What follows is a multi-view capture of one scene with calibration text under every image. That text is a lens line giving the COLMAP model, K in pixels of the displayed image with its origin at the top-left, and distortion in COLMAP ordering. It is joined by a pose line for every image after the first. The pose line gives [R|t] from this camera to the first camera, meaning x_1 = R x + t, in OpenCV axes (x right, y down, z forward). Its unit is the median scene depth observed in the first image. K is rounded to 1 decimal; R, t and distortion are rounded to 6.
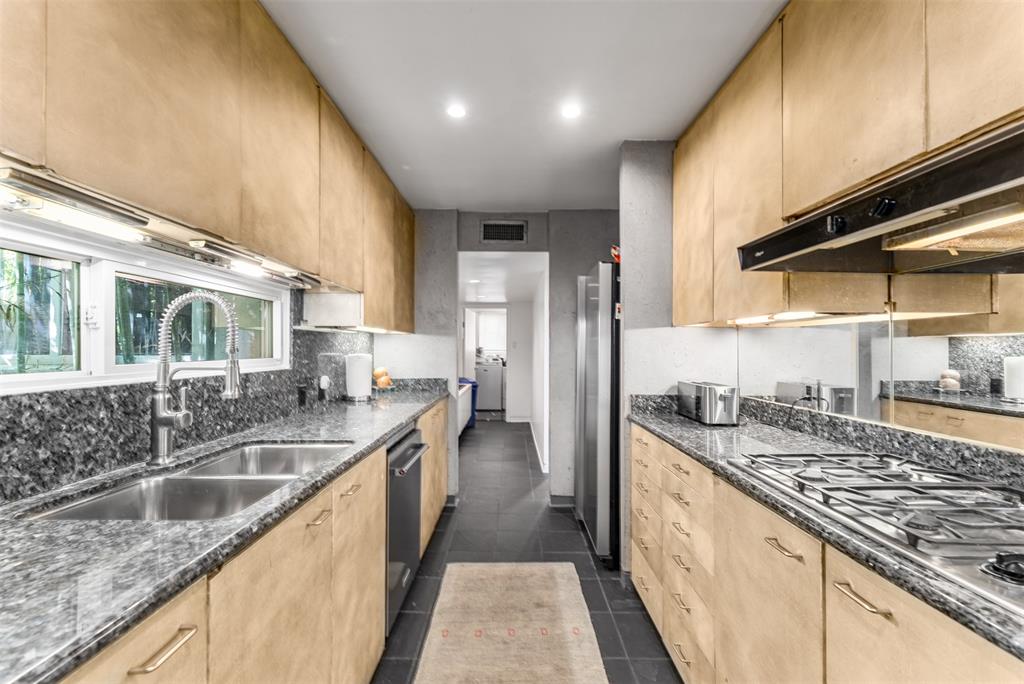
lens RADIAL K [[399.7, 0, 512.0], [0, 399.7, 348.0], [0, 0, 1]] dist [-0.001106, -0.000181]
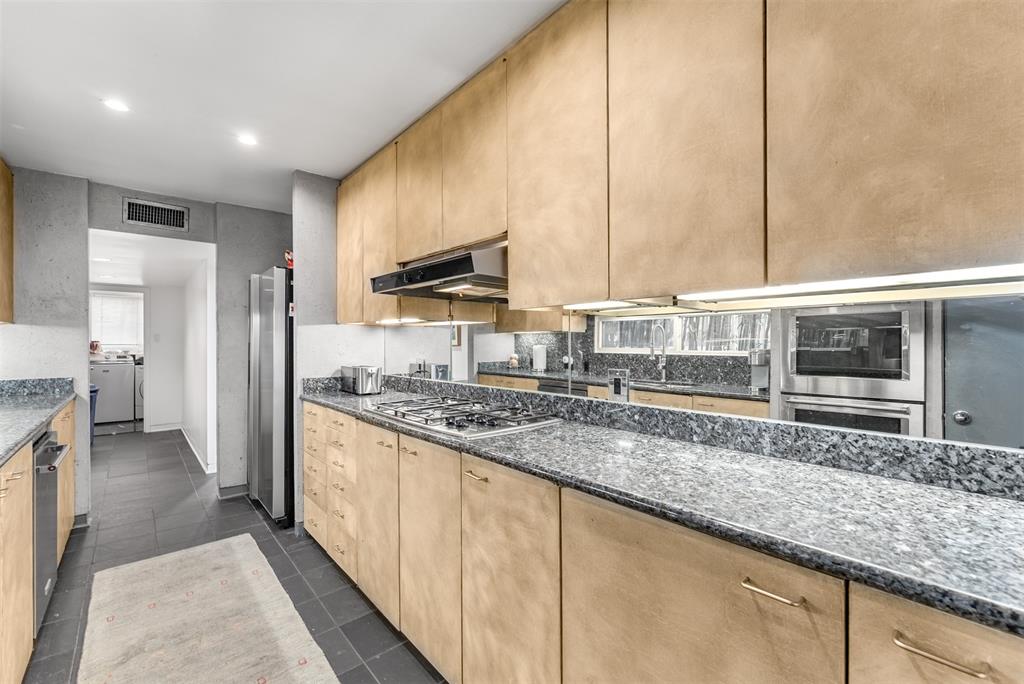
lens RADIAL K [[437.3, 0, 512.0], [0, 437.3, 342.0], [0, 0, 1]] dist [-0.000630, 0.000016]
pose [[0.751054, -0.003844, 0.660229, -0.104482], [0.003560, 0.999992, 0.001772, 0.003701], [-0.660231, 0.001019, 0.751062, -0.423101]]
